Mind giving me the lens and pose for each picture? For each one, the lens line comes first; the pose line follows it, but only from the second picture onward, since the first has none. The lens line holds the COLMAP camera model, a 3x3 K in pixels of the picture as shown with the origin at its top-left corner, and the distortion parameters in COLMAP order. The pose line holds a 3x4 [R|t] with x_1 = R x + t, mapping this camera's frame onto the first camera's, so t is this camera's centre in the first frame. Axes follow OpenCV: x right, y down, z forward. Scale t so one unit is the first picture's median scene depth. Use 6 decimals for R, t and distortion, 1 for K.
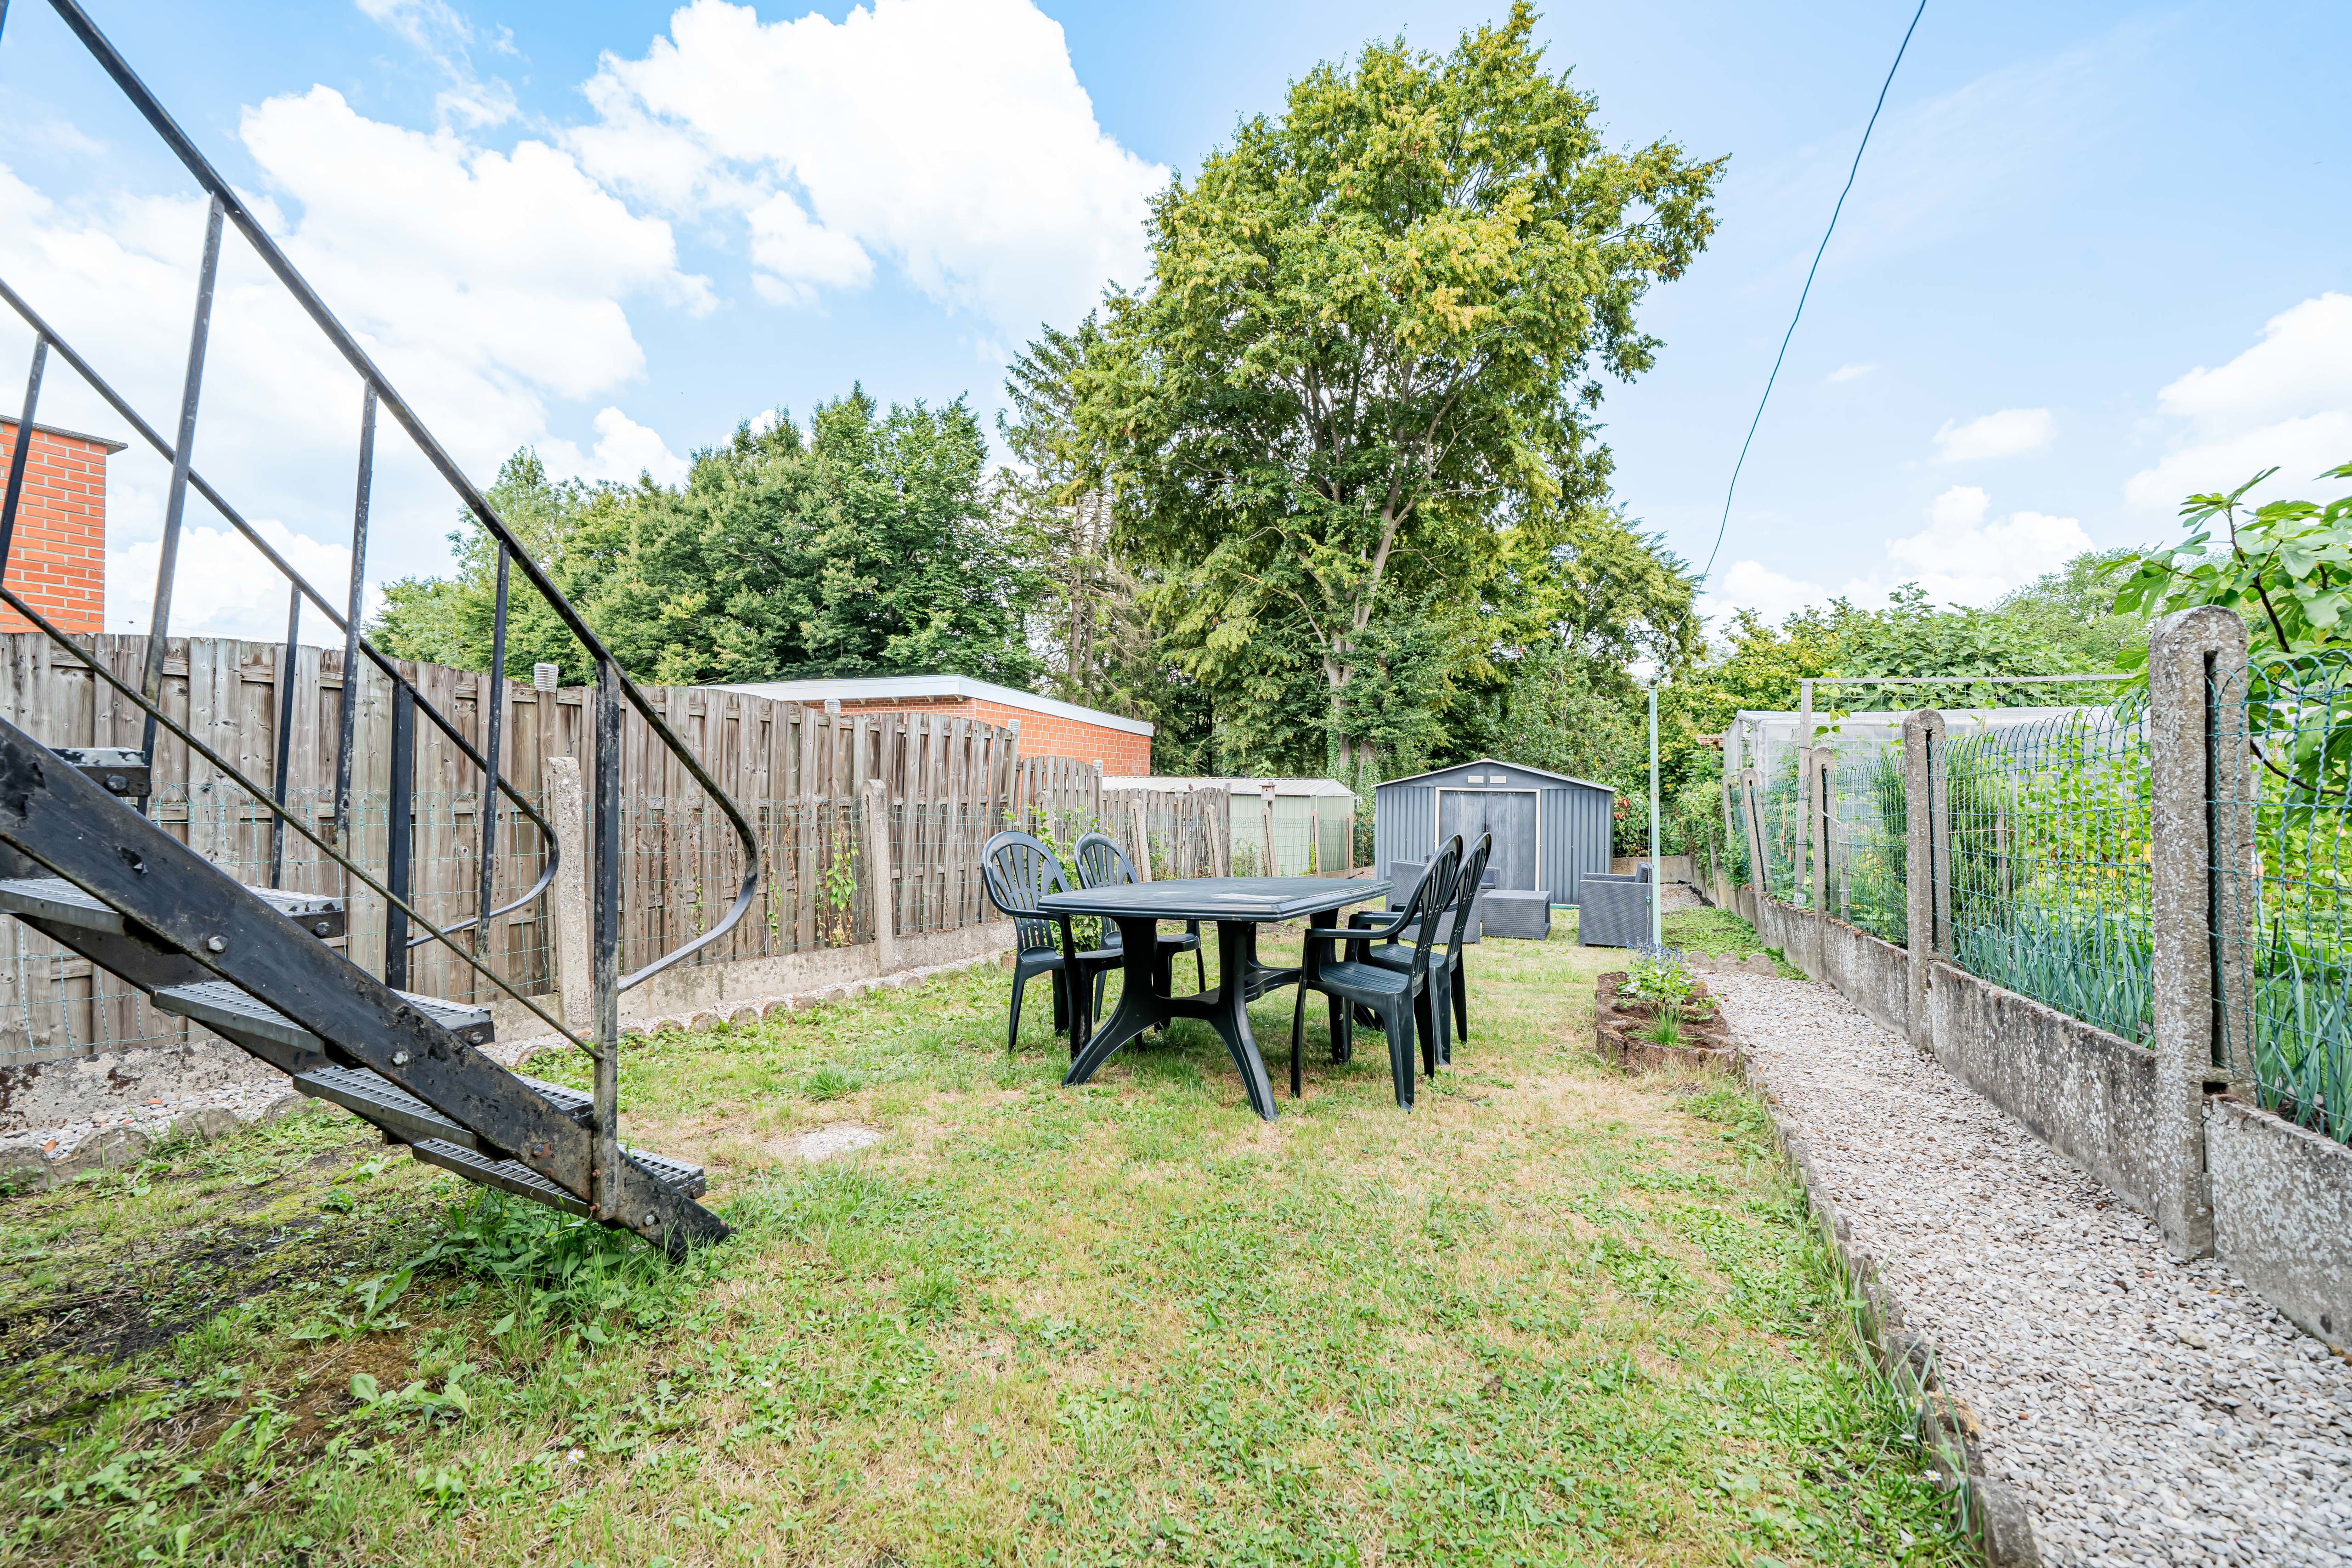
lens RADIAL K [[913.8, 0, 1176.0], [0, 913.8, 784.0], [0, 0, 1]] dist [0.002945, -0.000115]
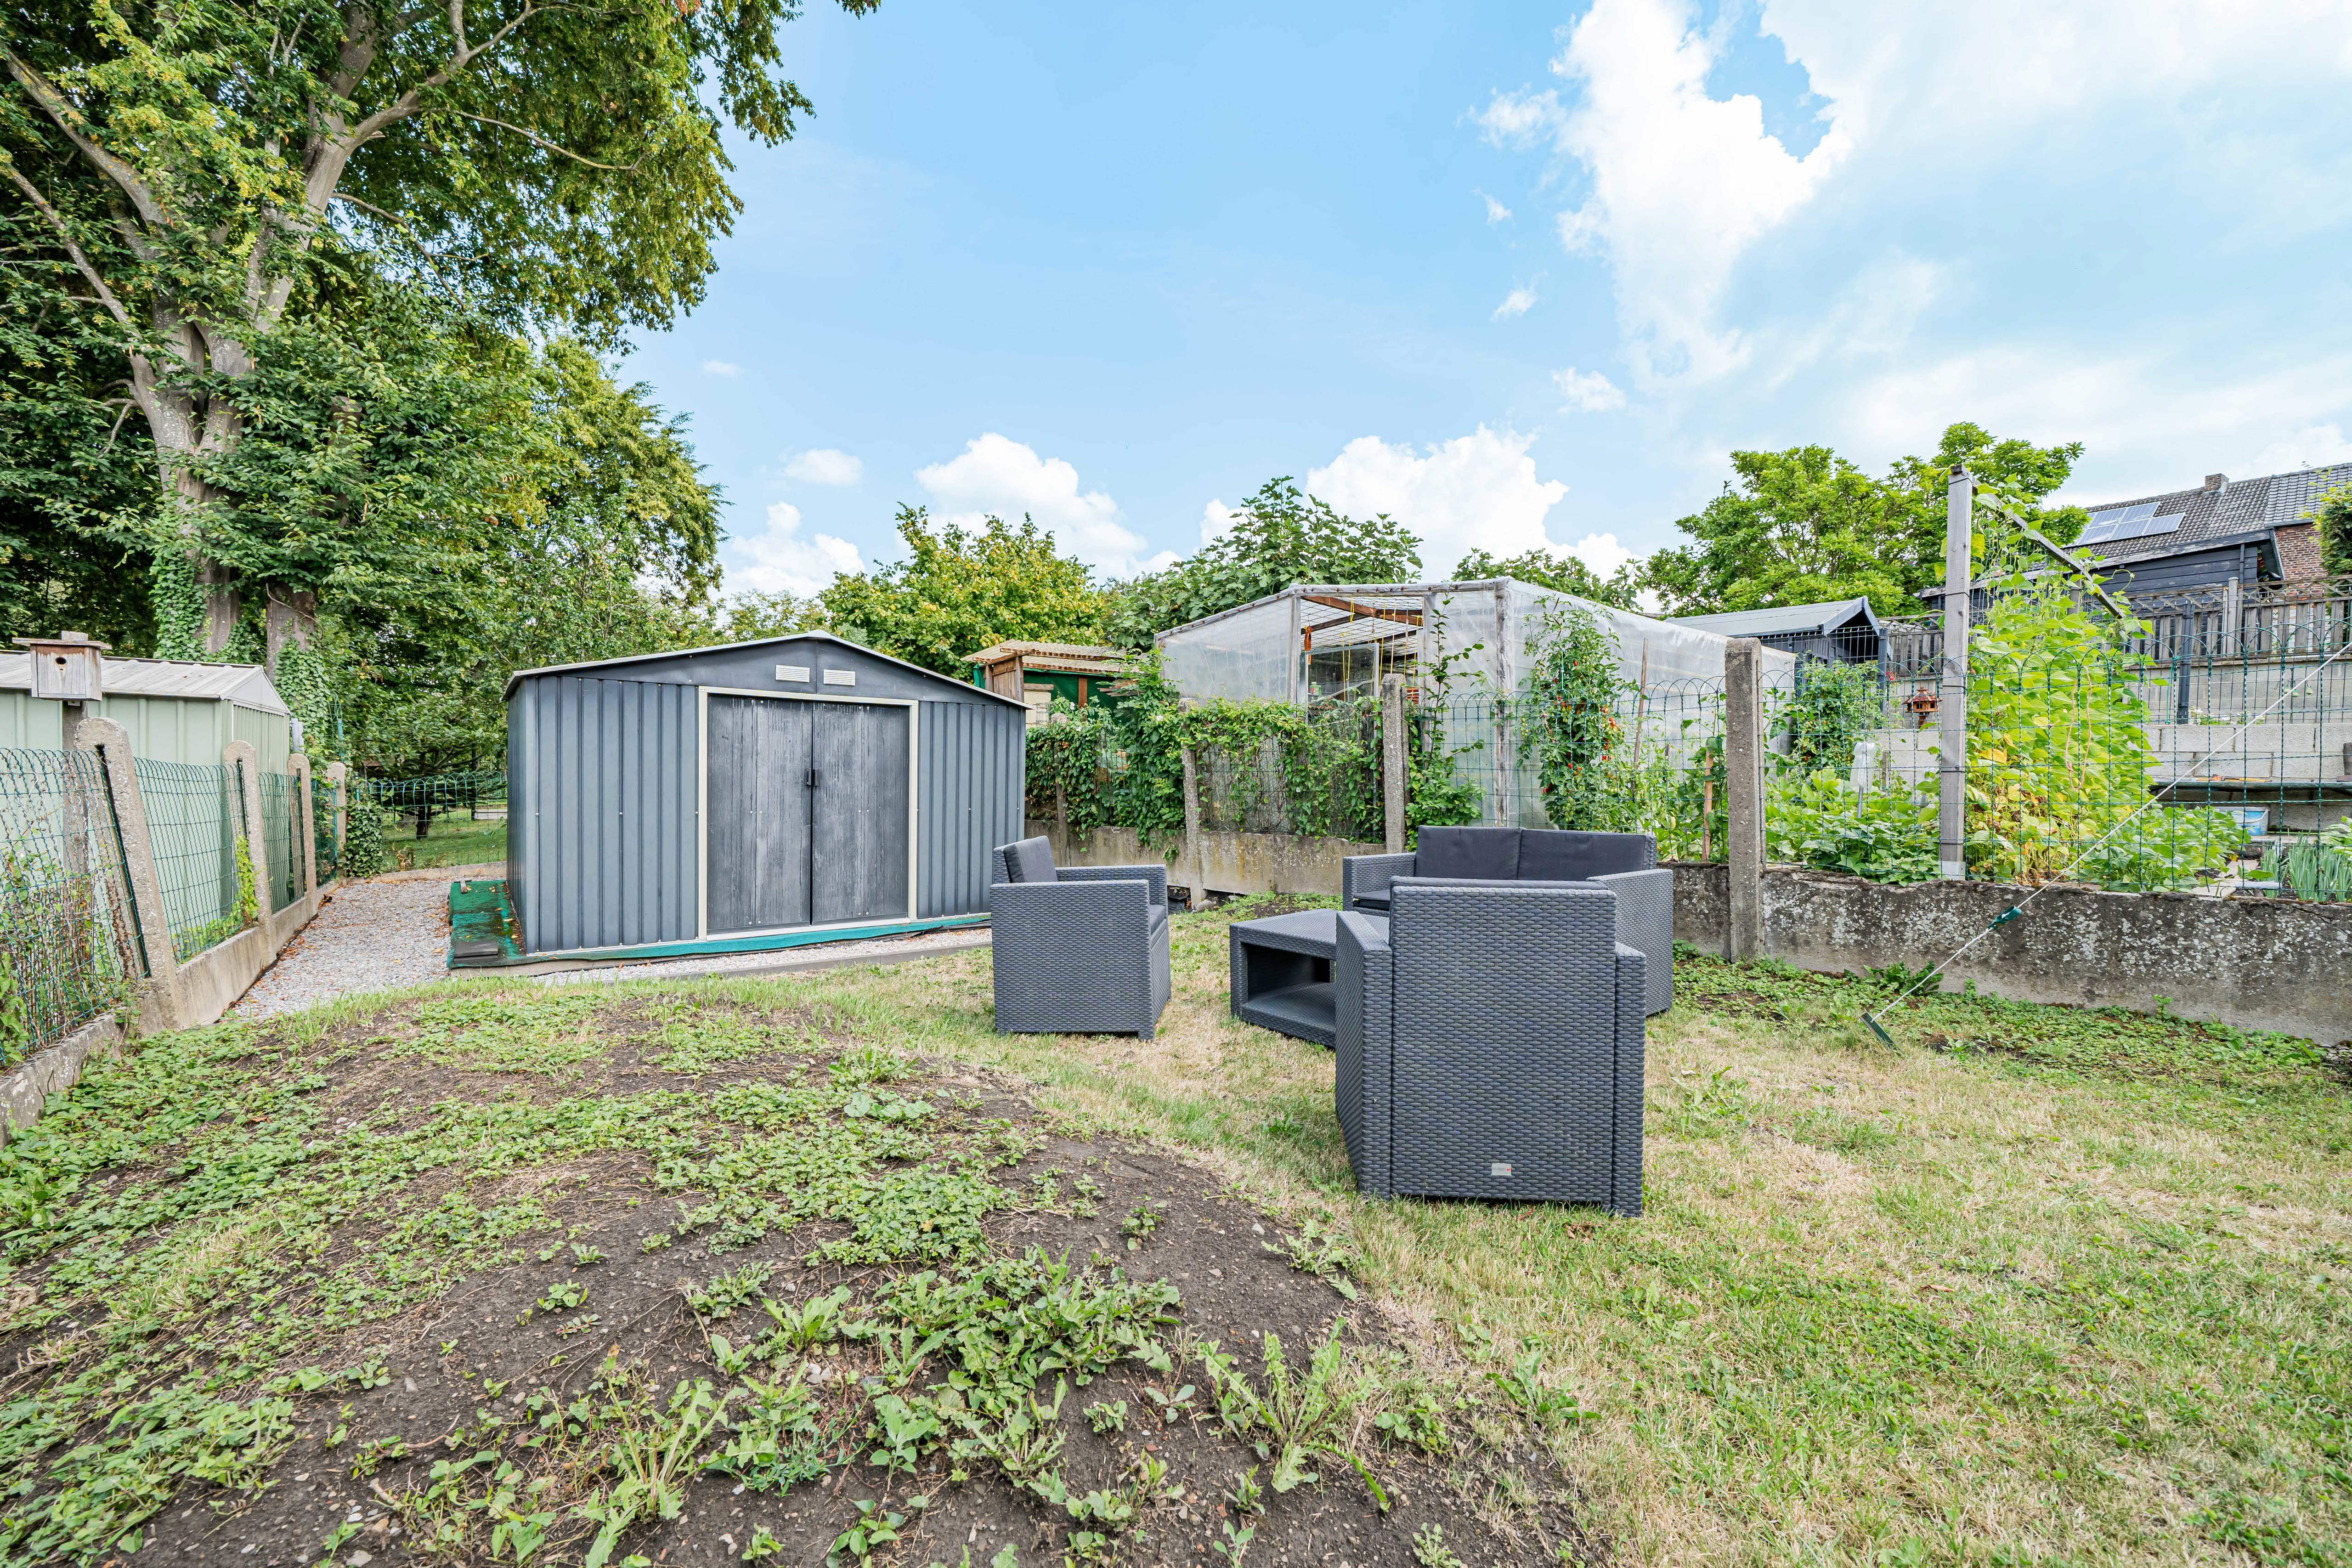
lens RADIAL K [[913.8, 0, 1176.0], [0, 913.8, 784.0], [0, 0, 1]] dist [0.002945, -0.000115]
pose [[0.439680, -0.021830, 0.897889, -0.001125], [-0.016019, 0.999355, 0.032141, 0.021627], [-0.898012, -0.028515, 0.439047, 0.412665]]
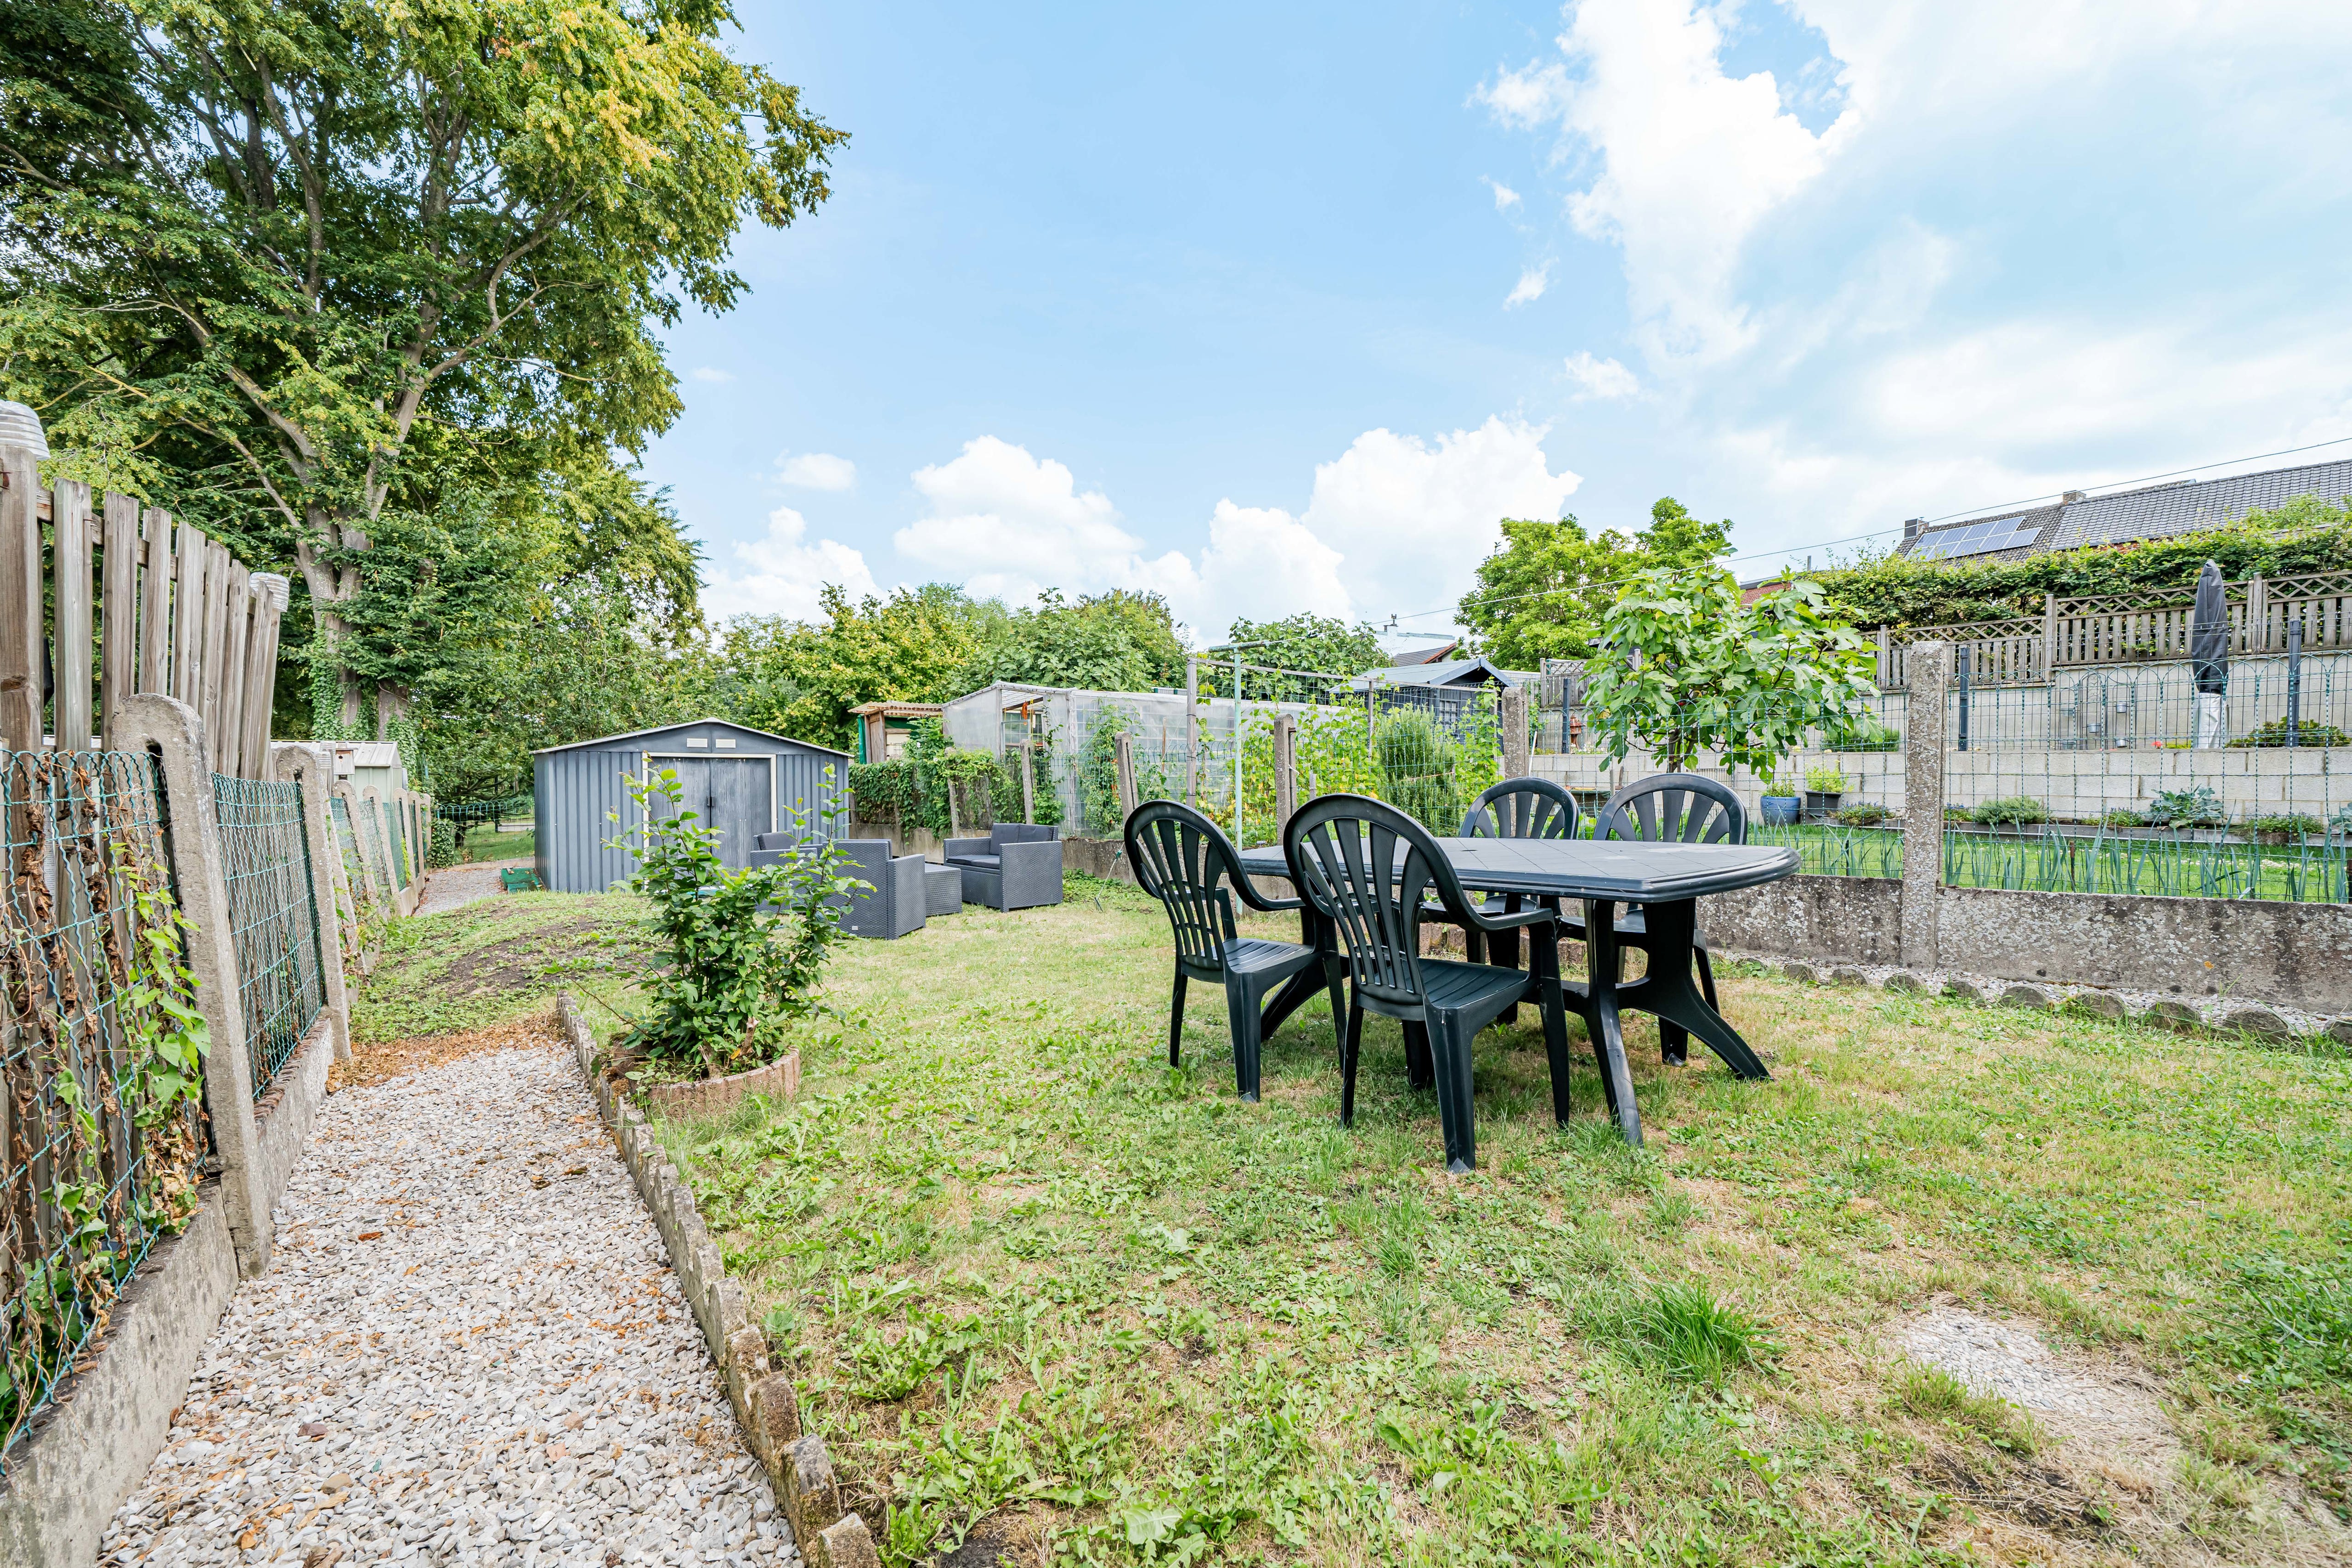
lens RADIAL K [[931.4, 0, 1163.6], [0, 931.4, 783.8], [0, 0, 1]] dist [0.022555, -0.008398]
pose [[0.463544, -0.025878, 0.885696, -0.144858], [0.001273, 0.999592, 0.028540, 0.005259], [-0.886073, -0.012102, 0.463388, 0.162625]]
